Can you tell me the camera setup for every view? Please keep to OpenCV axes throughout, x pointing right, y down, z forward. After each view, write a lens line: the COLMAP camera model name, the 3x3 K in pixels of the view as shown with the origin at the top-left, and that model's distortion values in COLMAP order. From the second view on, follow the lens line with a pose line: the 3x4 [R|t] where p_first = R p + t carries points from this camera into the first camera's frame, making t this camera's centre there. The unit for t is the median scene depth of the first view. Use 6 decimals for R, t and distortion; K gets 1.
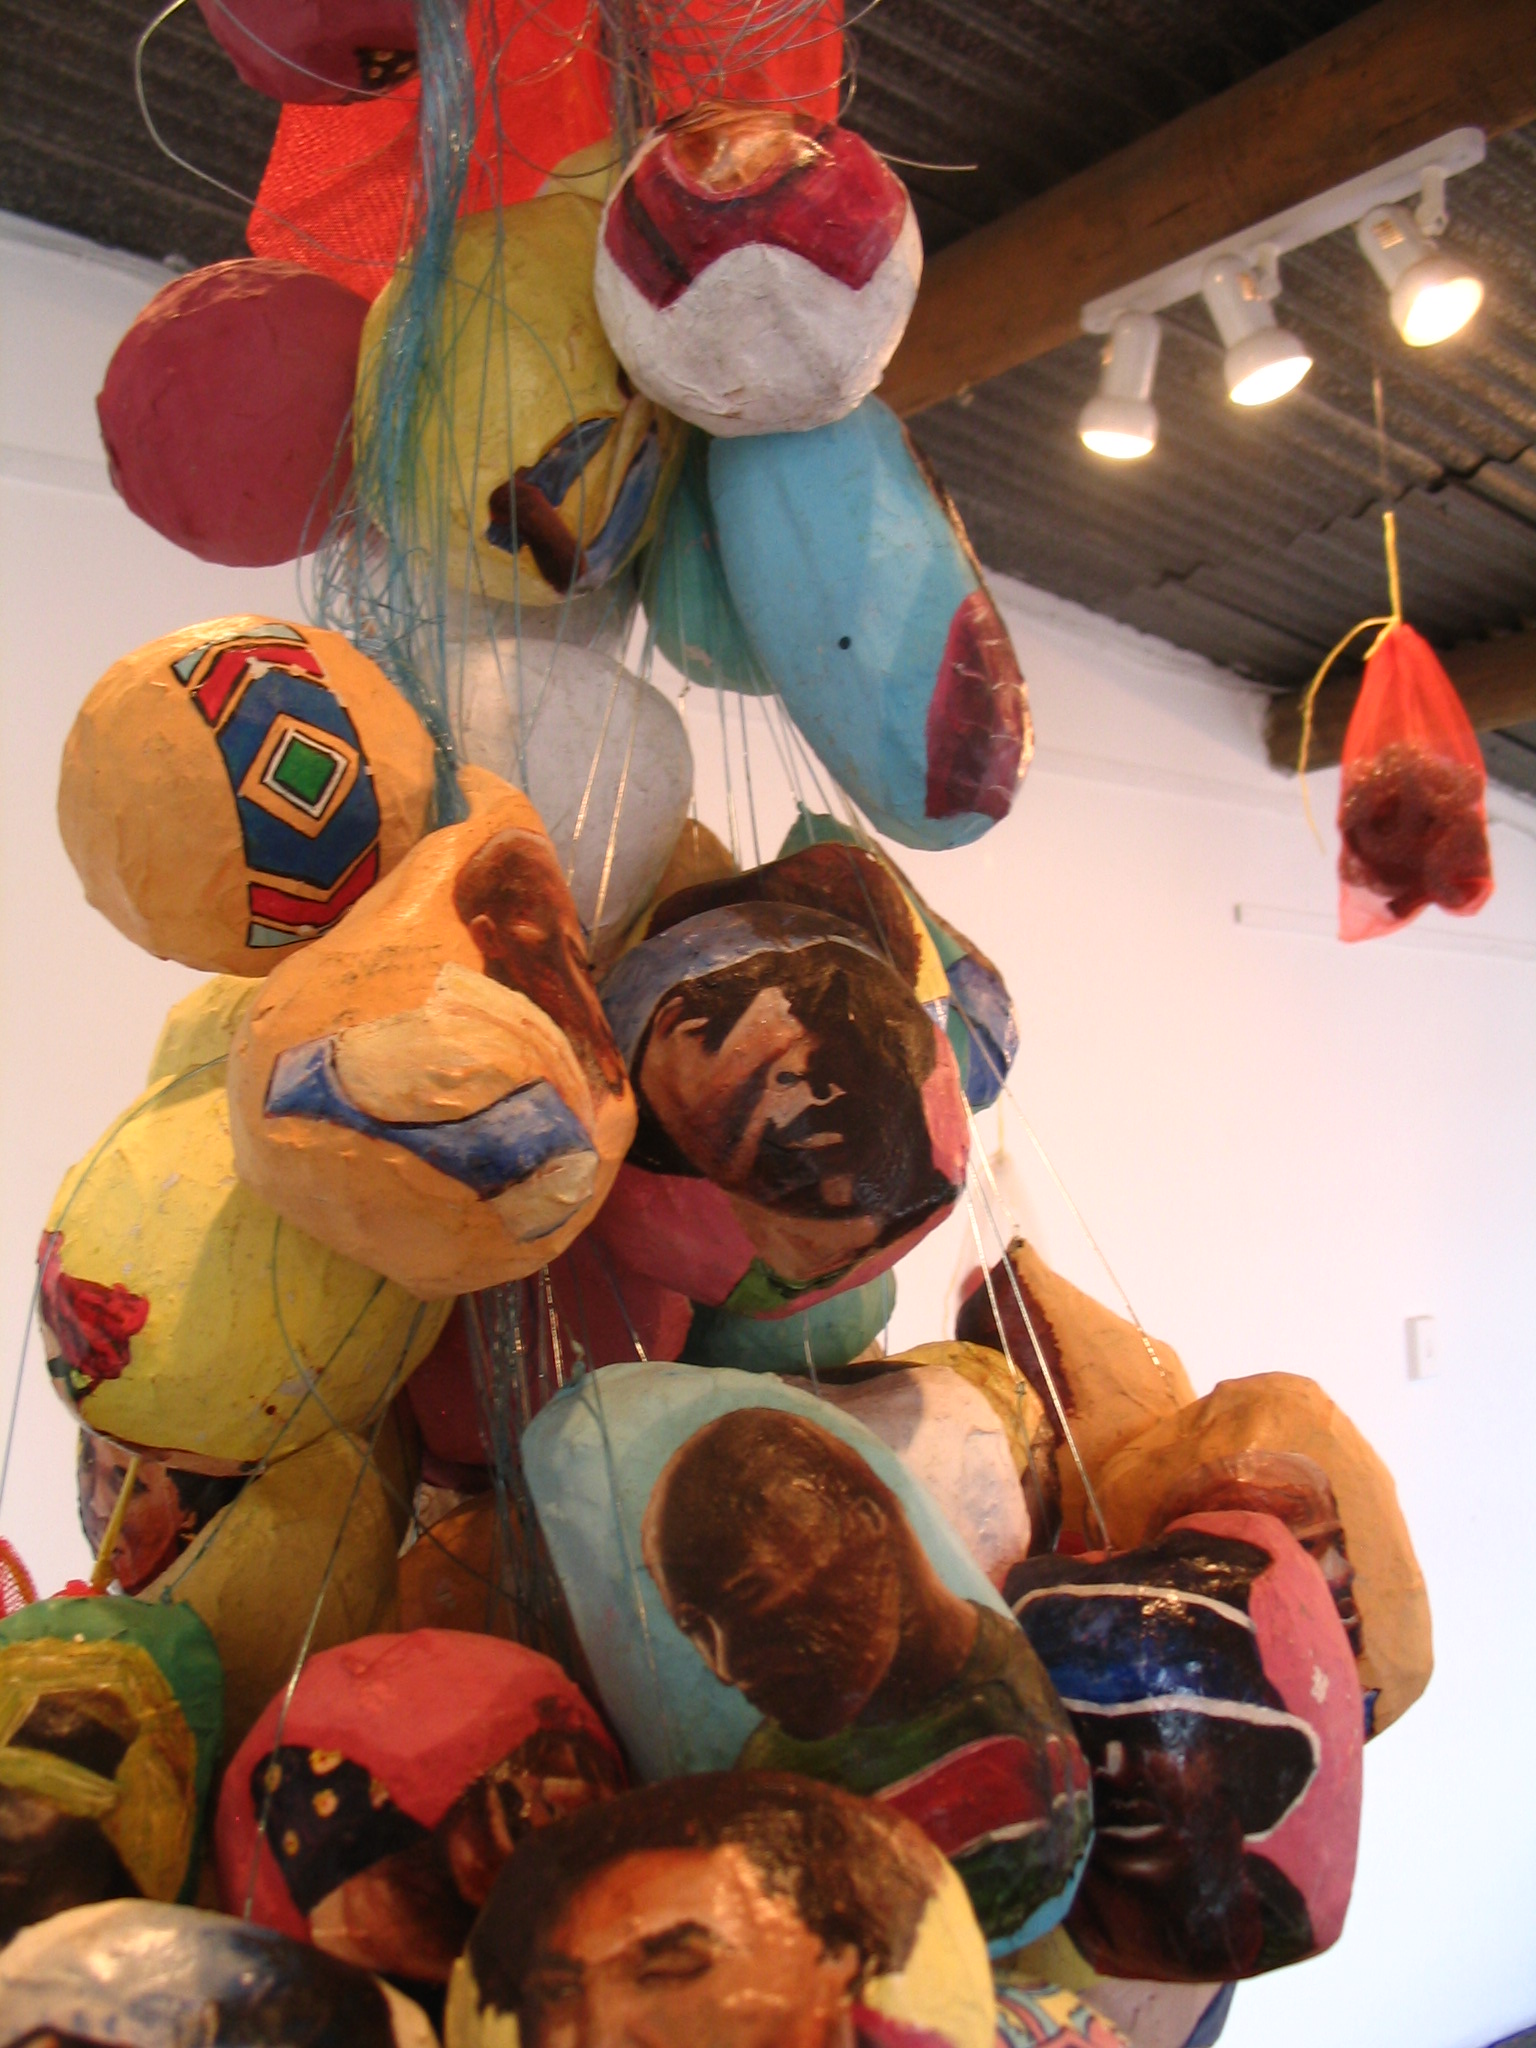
lens RADIAL K [[2121.4, 0, 759.5], [0, 2121.4, 1031.7], [0, 0, 1]] dist [-0.112859, 0.000000]
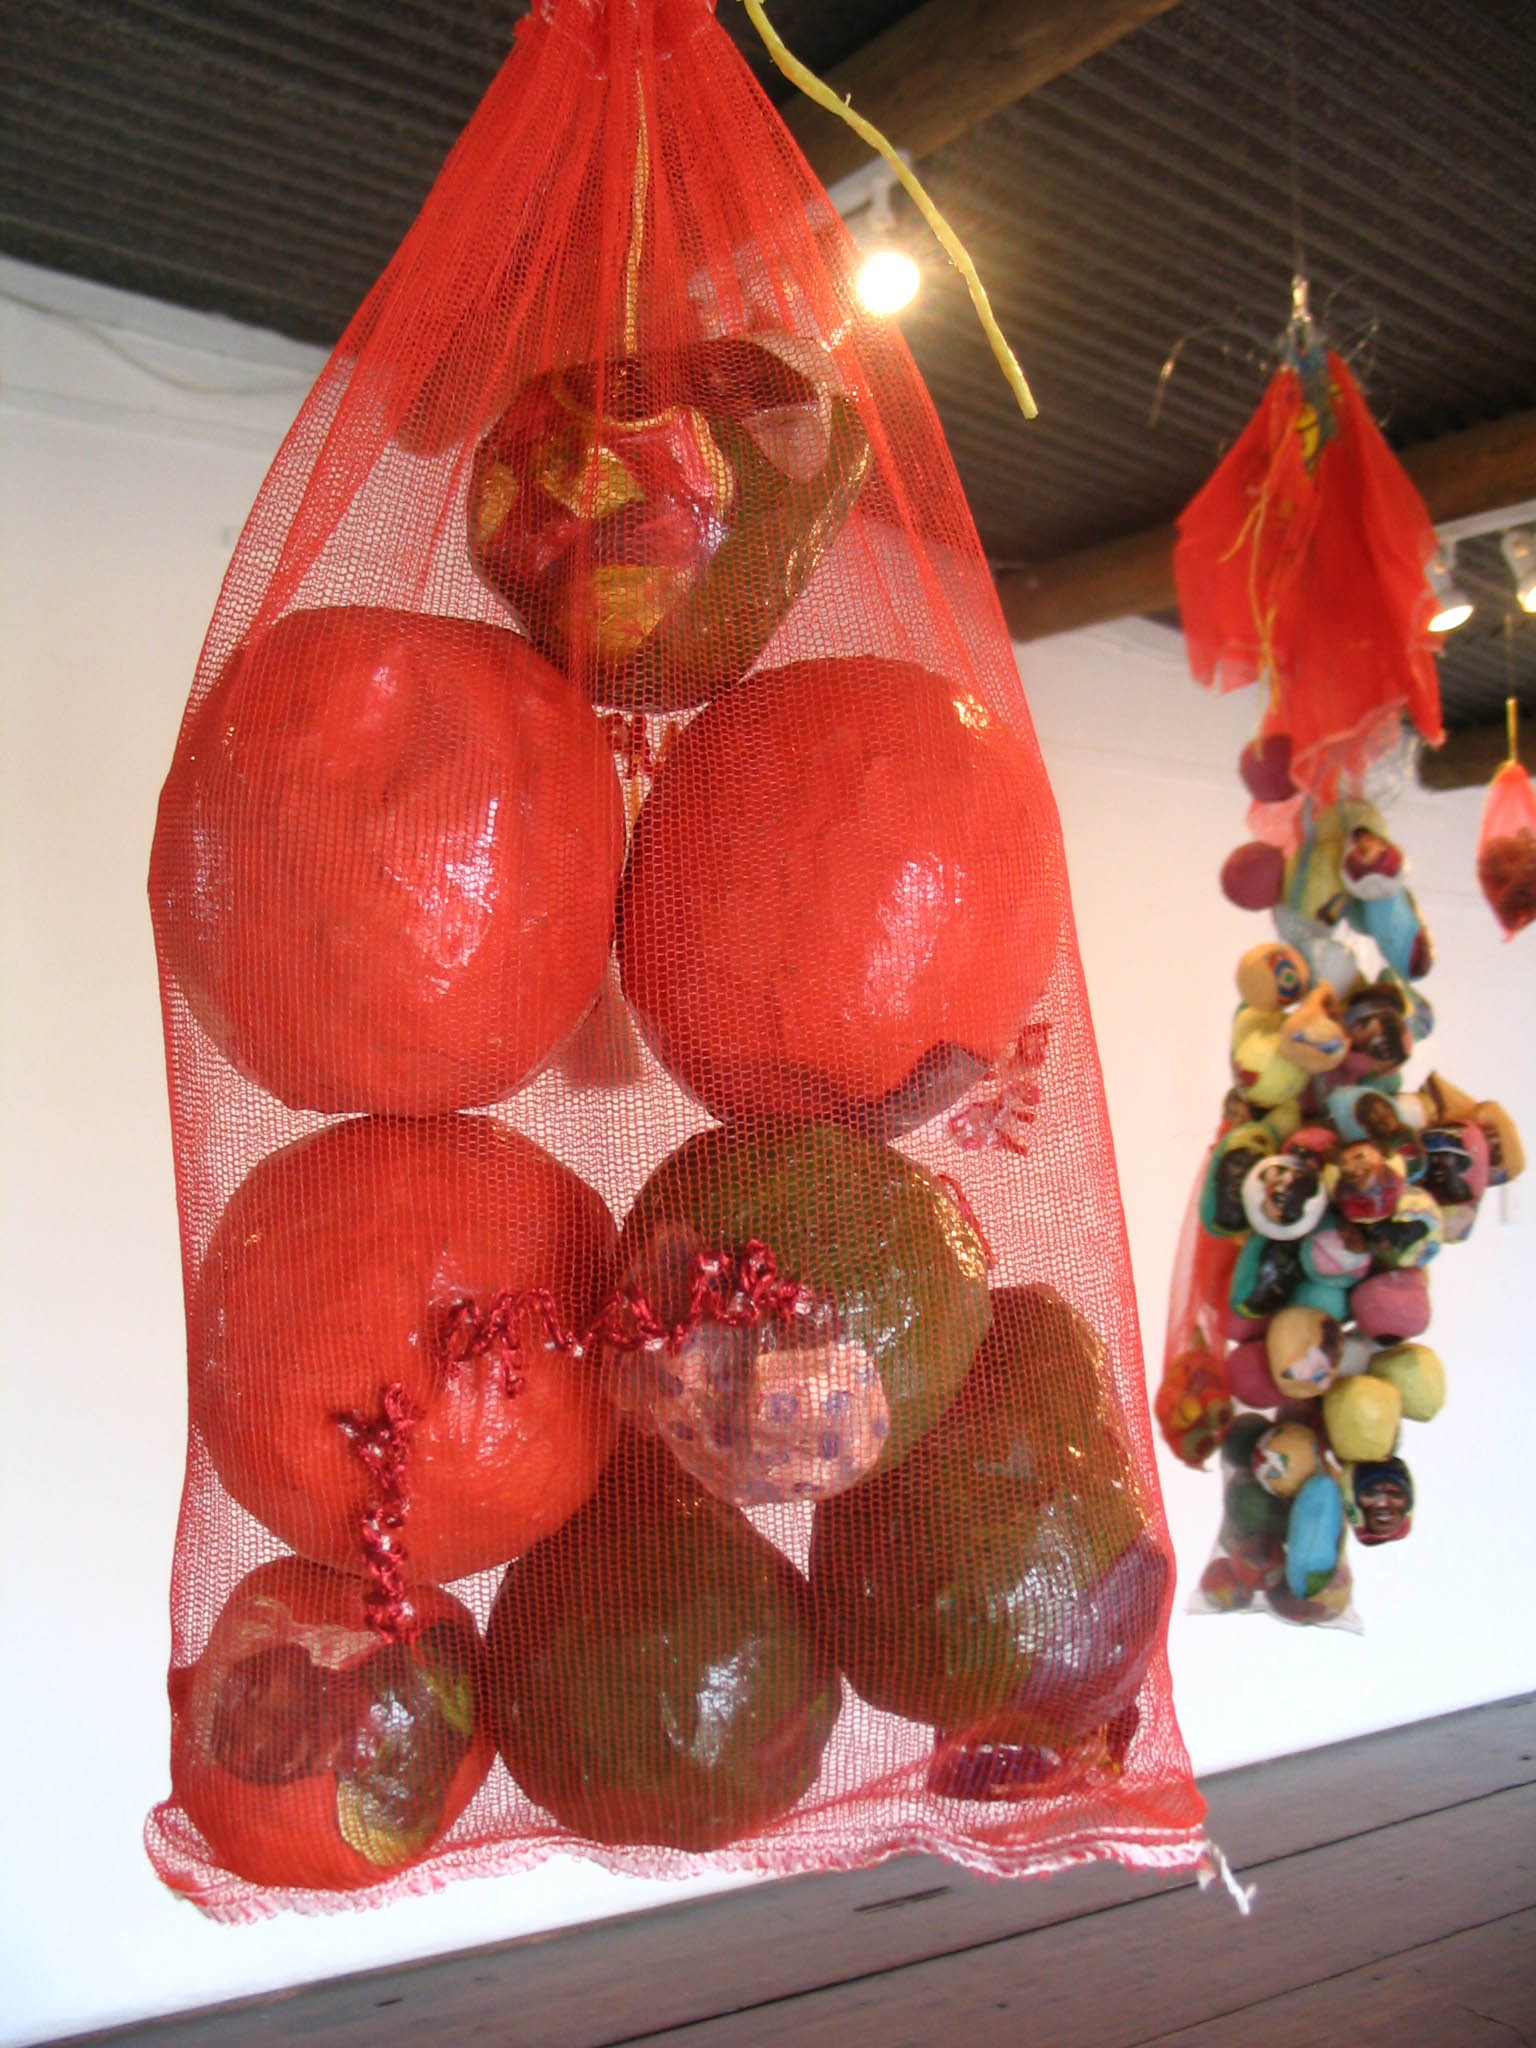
lens RADIAL K [[2121.4, 0, 770.1], [0, 2121.4, 1022.8], [0, 0, 1]] dist [-0.112859, 0.000000]
pose [[0.963039, 0.013518, -0.269022, -0.039856], [0.000579, 0.998634, 0.052255, -0.302375], [0.269360, -0.050479, 0.961716, -4.785933]]
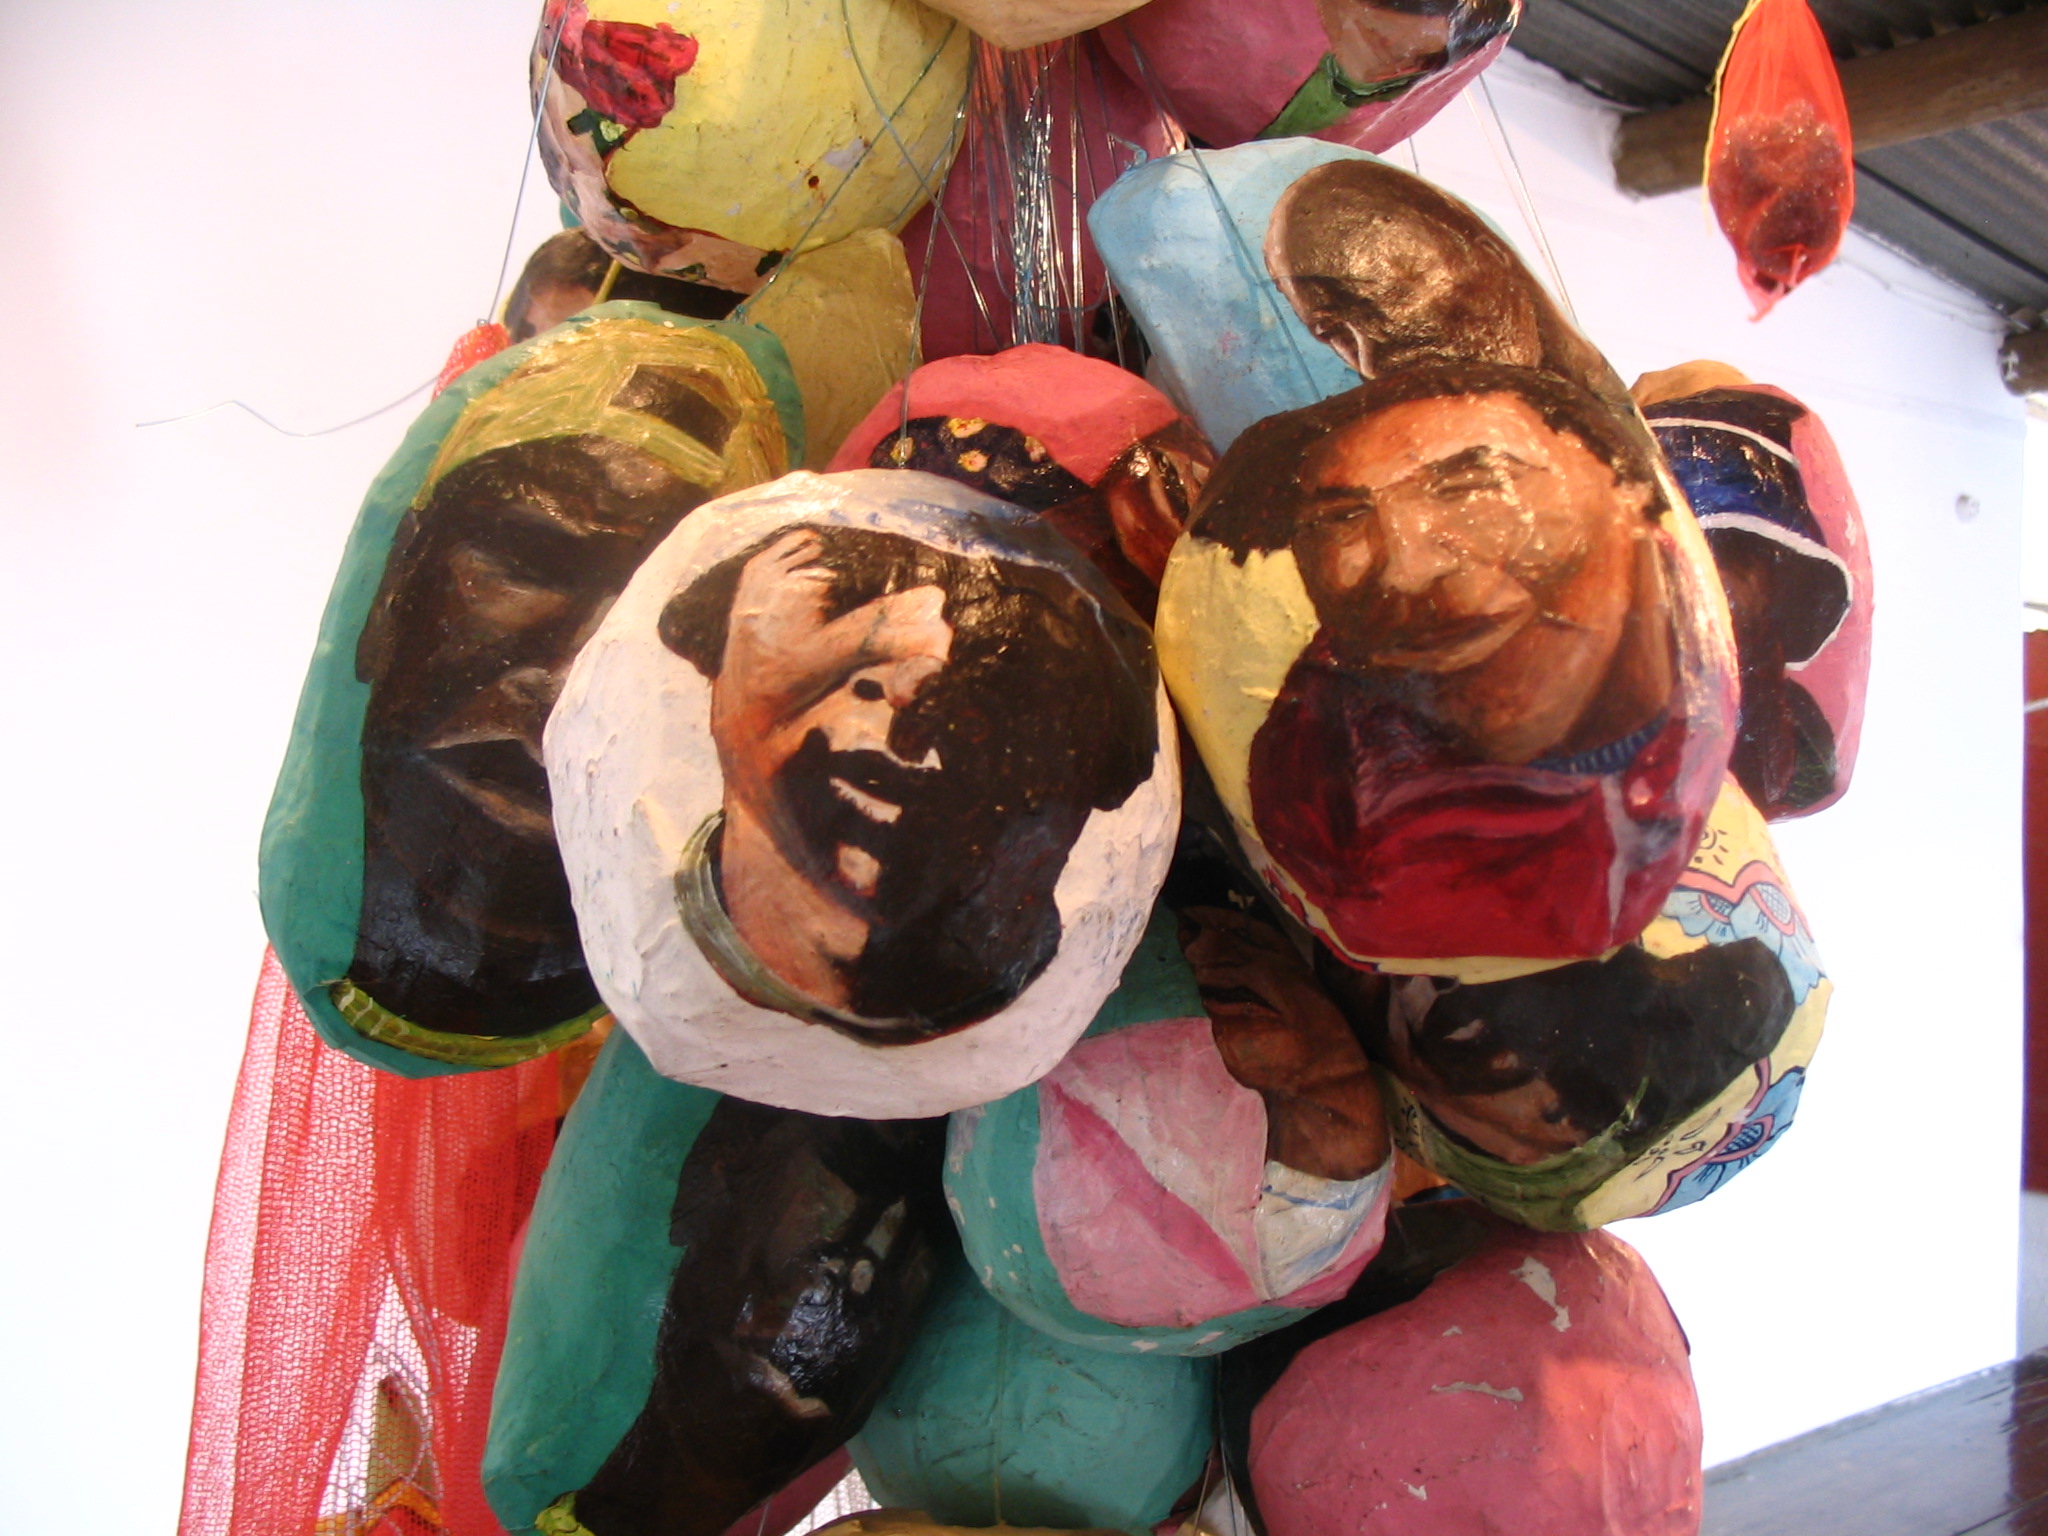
lens RADIAL K [[2121.4, 0, 1027.2], [0, 2121.4, 772.7], [0, 0, 1]] dist [-0.112859, 0.000000]
pose [[0.992109, 0.031132, 0.121451, -0.248979], [-0.045589, 0.991950, 0.118140, 0.333597], [-0.116796, -0.122745, 0.985542, 0.037399]]
